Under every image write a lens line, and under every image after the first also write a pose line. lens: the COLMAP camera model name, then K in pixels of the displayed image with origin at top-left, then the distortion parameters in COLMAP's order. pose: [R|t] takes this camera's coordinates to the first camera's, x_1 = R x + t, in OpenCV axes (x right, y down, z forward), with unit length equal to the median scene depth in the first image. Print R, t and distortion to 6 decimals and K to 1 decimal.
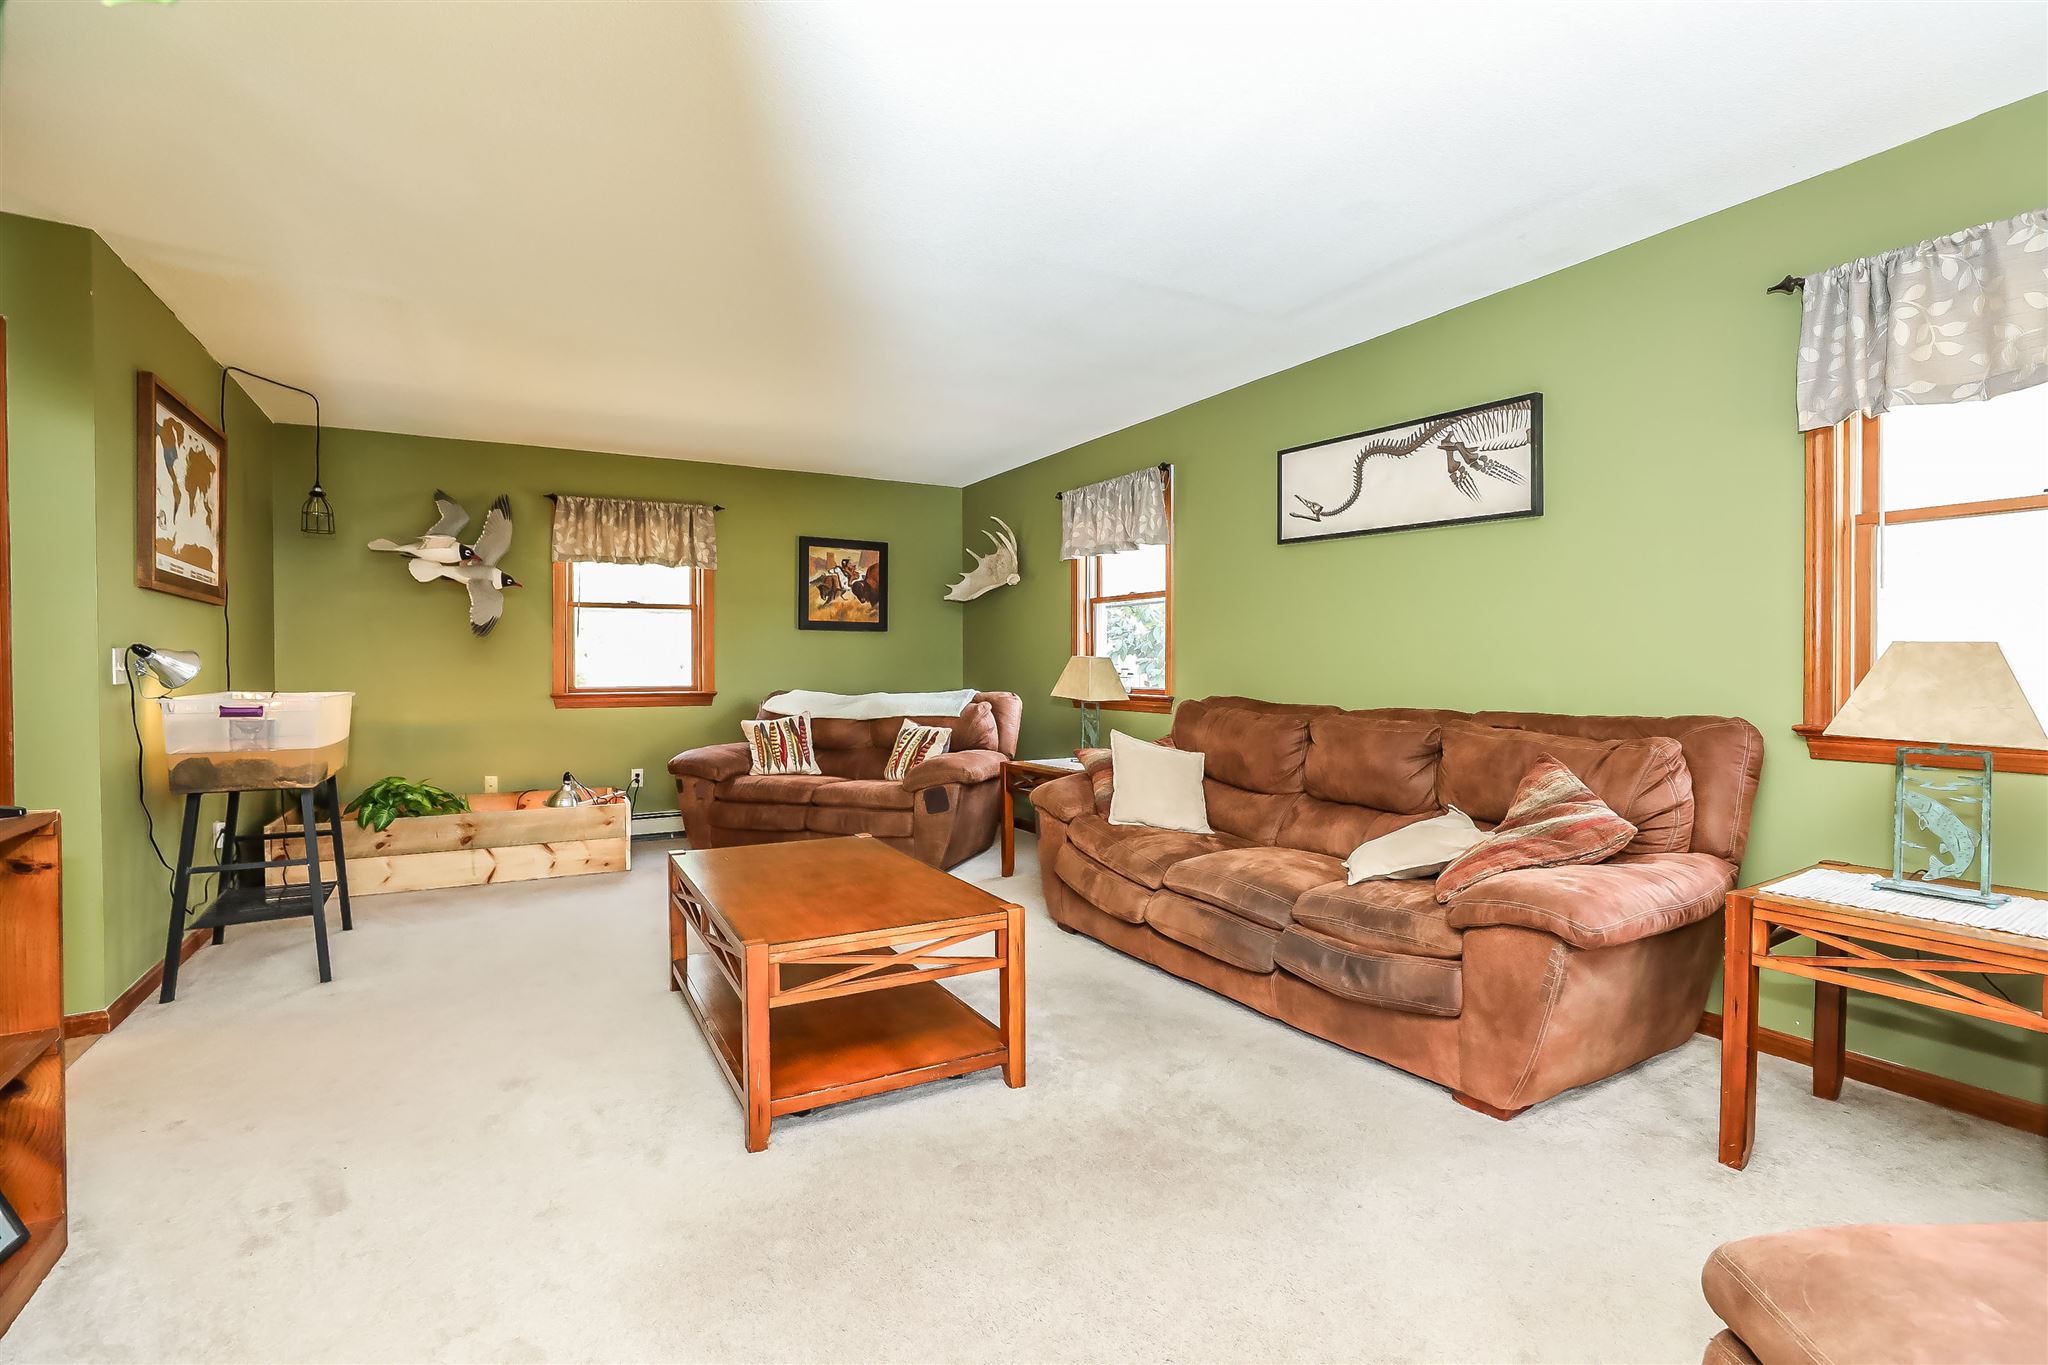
lens RADIAL K [[918.1, 0, 1022.8], [0, 918.1, 678.9], [0, 0, 1]] dist [-0.051031, 0.012646]
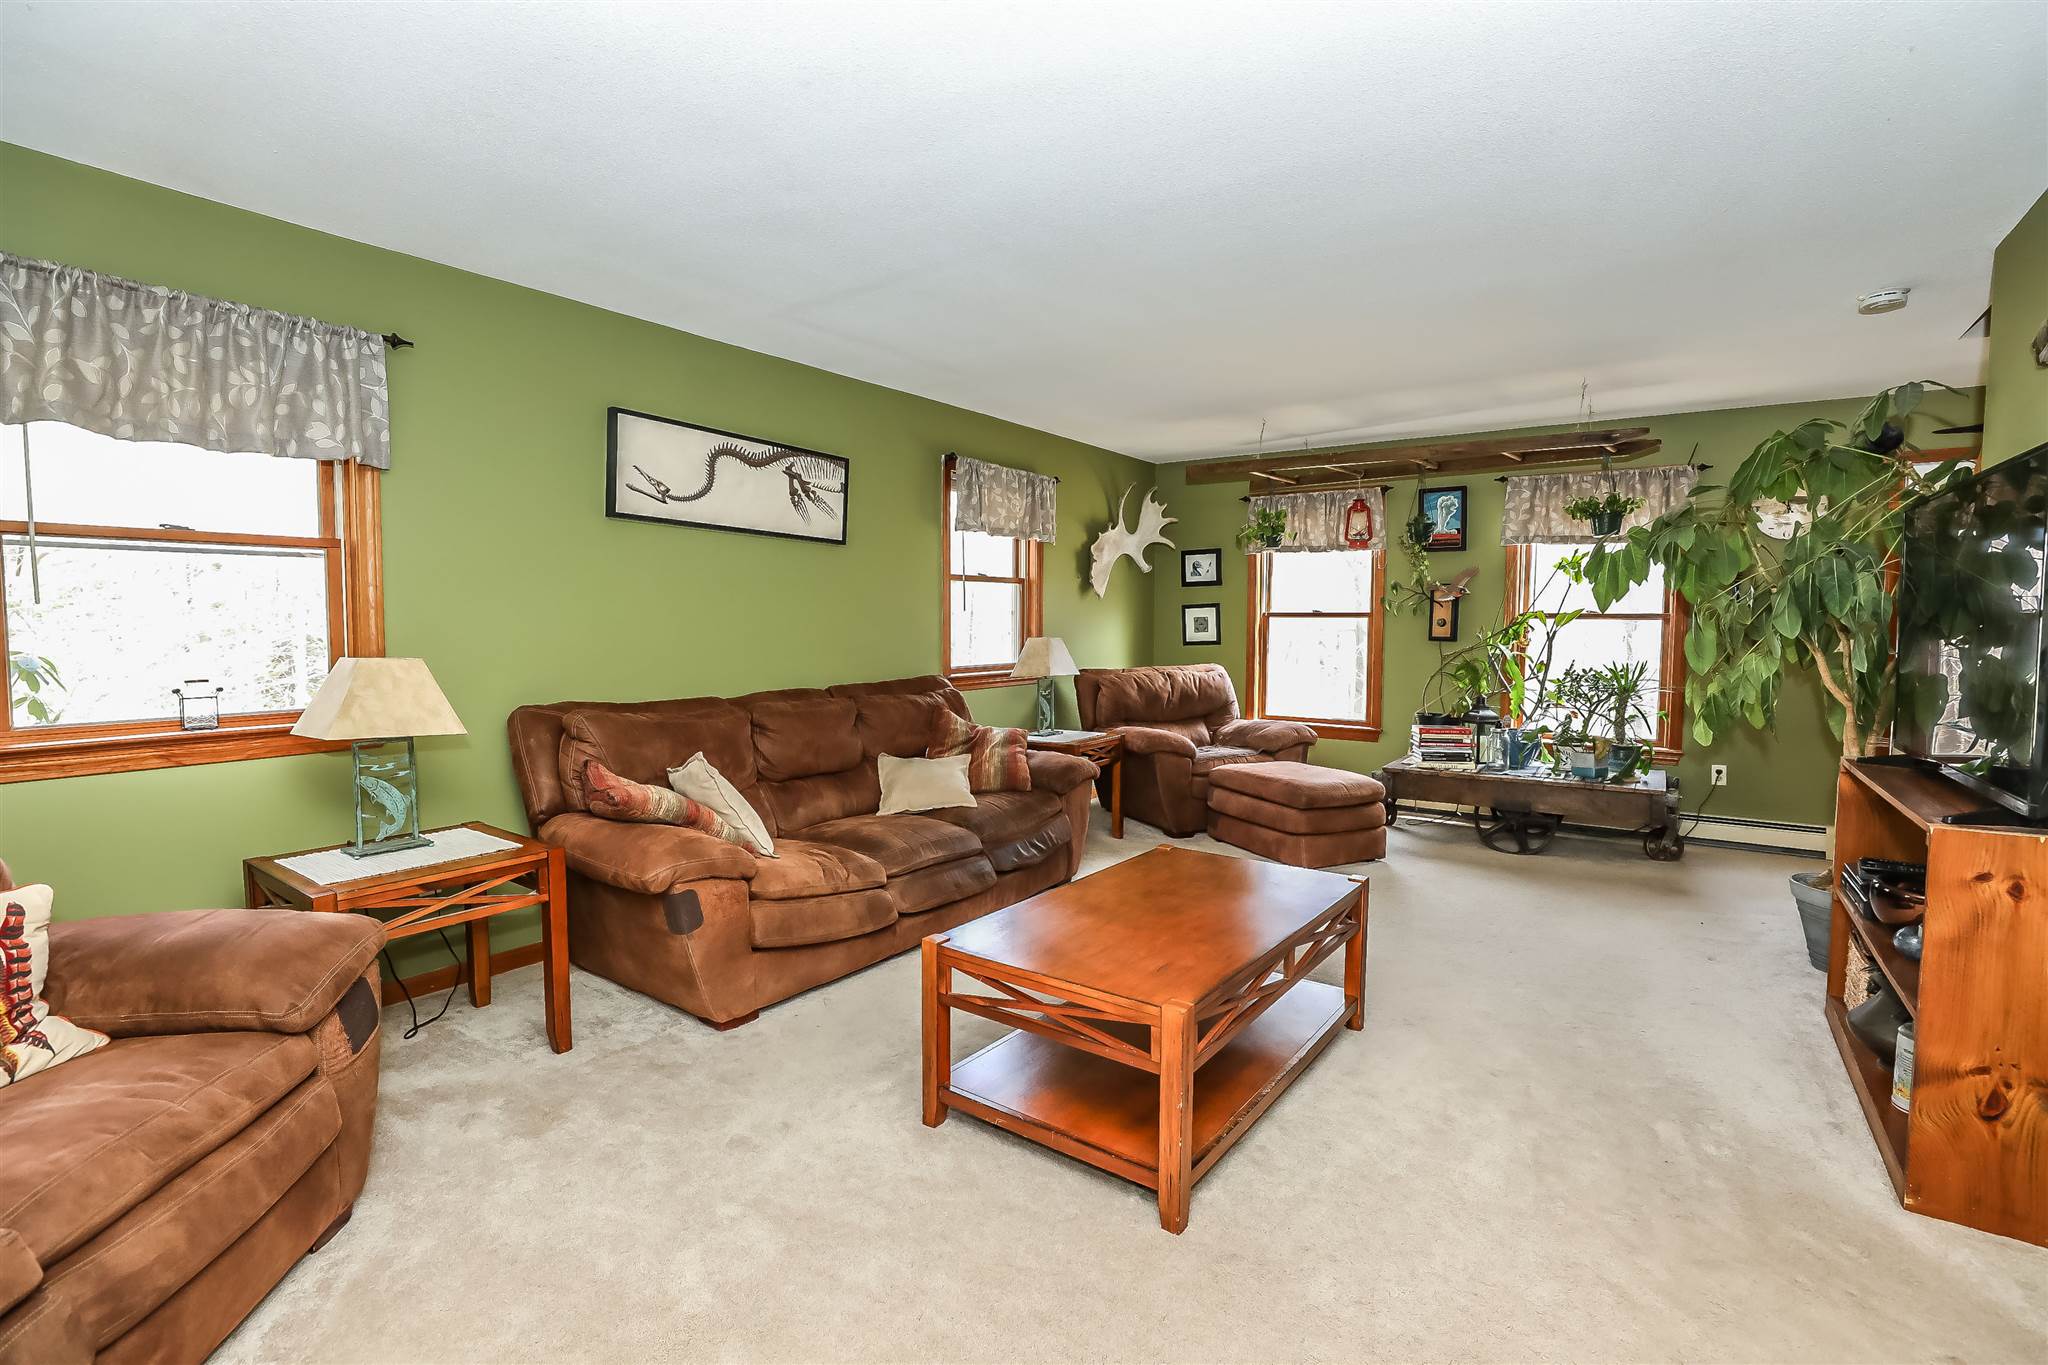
lens RADIAL K [[918.1, 0, 1022.8], [0, 918.1, 678.9], [0, 0, 1]] dist [-0.051031, 0.012646]
pose [[-0.392004, -0.026906, 0.919570, -0.794230], [0.041803, 0.998019, 0.047021, -0.025252], [-0.919013, 0.056873, -0.390103, 1.210229]]
